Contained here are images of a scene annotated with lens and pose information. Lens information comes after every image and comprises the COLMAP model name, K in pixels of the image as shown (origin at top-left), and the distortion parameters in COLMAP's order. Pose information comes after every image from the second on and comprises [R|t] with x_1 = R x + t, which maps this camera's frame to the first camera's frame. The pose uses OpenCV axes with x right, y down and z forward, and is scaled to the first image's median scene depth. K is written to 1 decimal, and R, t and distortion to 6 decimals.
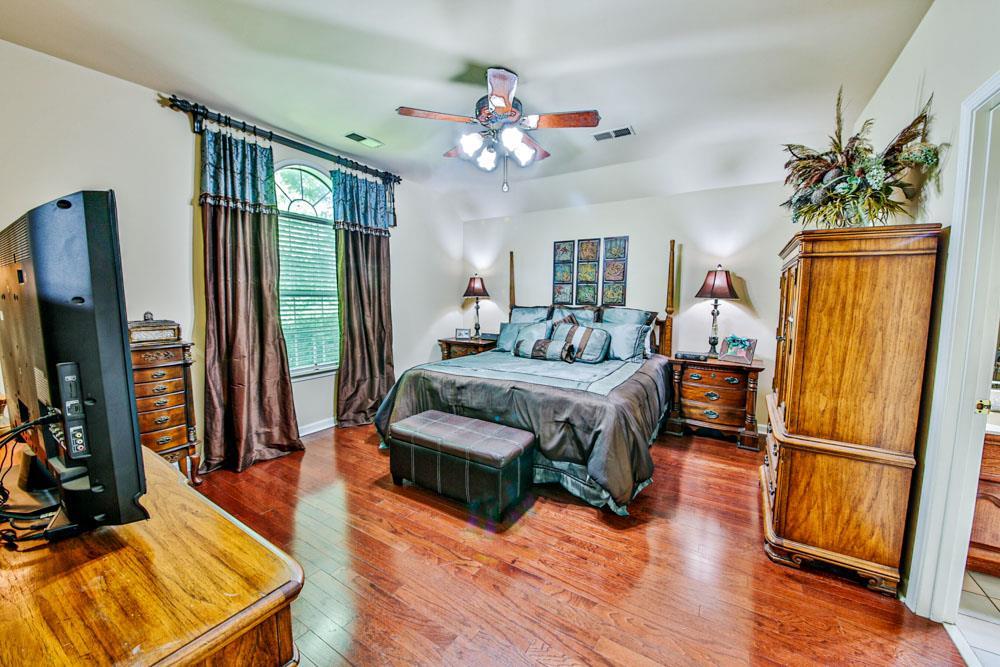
lens RADIAL K [[385.5, 0, 477.8], [0, 385.5, 330.7], [0, 0, 1]] dist [0.000903, -0.011495]
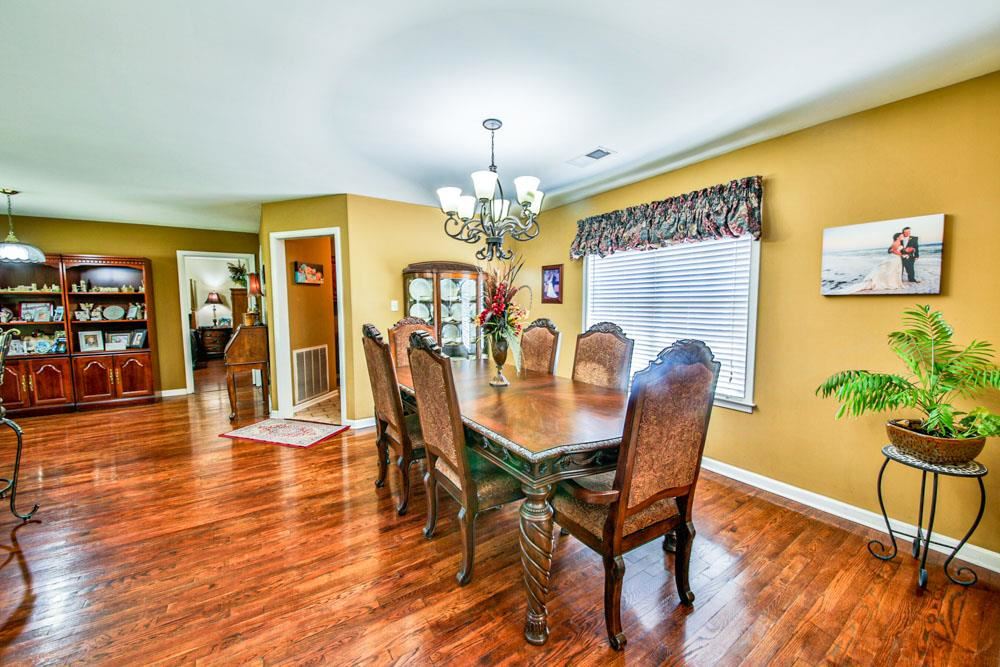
lens RADIAL K [[371.4, 0, 501.2], [0, 371.4, 331.6], [0, 0, 1]] dist [0.001906, -0.009799]
pose [[0.370434, -0.078558, 0.925531, -1.005152], [0.085520, 0.995069, 0.050232, 0.145682], [-0.924913, 0.060544, 0.375326, -1.746476]]
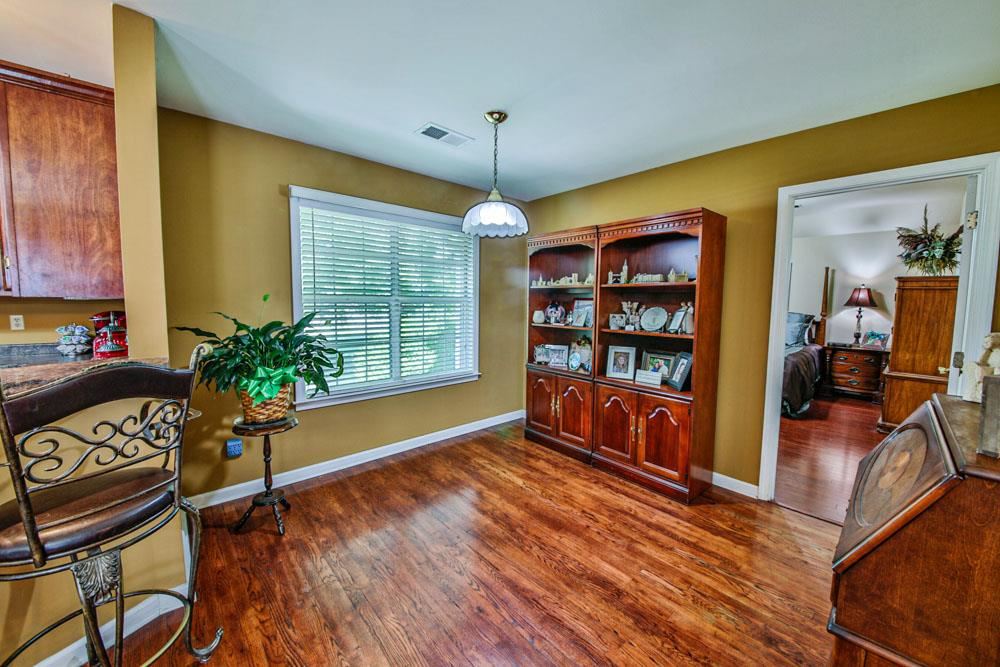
lens RADIAL K [[371.4, 0, 501.2], [0, 371.4, 331.6], [0, 0, 1]] dist [0.001906, -0.009799]
pose [[0.969409, 0.029130, -0.243716, -0.412458], [-0.030700, 0.999525, -0.002643, 0.063603], [0.243523, 0.010044, 0.969843, -0.787743]]
